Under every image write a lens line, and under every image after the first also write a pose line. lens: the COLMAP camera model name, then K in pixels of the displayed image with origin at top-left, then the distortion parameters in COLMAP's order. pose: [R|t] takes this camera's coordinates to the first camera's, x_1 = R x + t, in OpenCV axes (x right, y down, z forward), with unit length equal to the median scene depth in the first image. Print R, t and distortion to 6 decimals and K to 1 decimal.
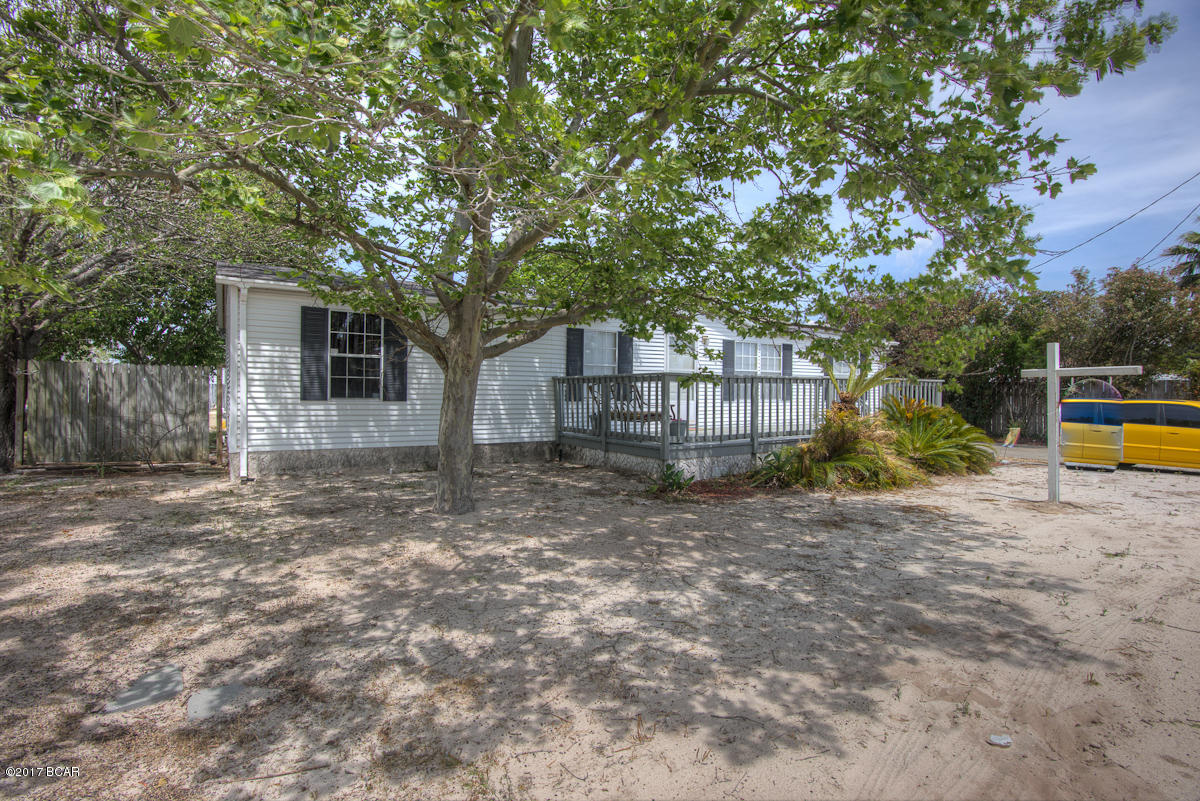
lens RADIAL K [[584.4, 0, 598.8], [0, 584.4, 397.7], [0, 0, 1]] dist [-0.018719, -0.001030]
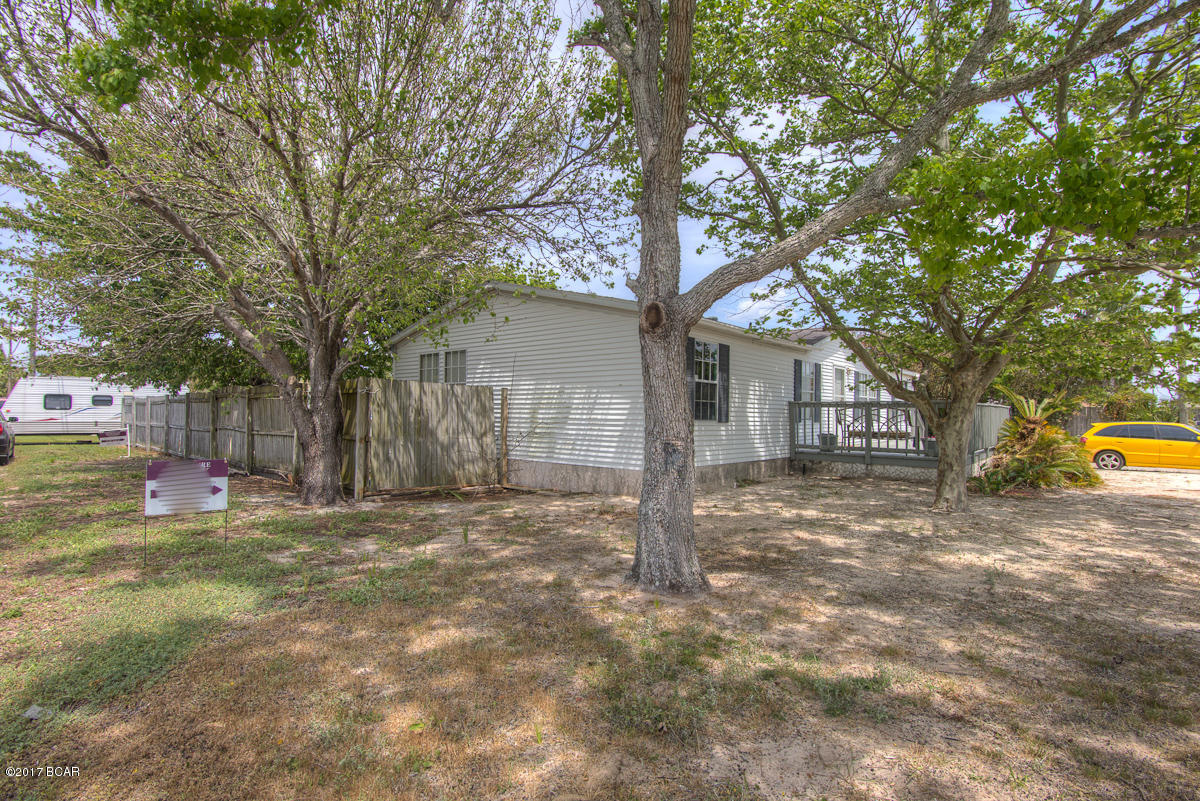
lens RADIAL K [[584.4, 0, 598.8], [0, 584.4, 397.7], [0, 0, 1]] dist [-0.018719, -0.001030]
pose [[0.956819, 0.014099, 0.290341, -0.887791], [-0.003637, 0.999325, -0.036542, -0.000418], [-0.290660, 0.033908, 0.956225, -0.002798]]
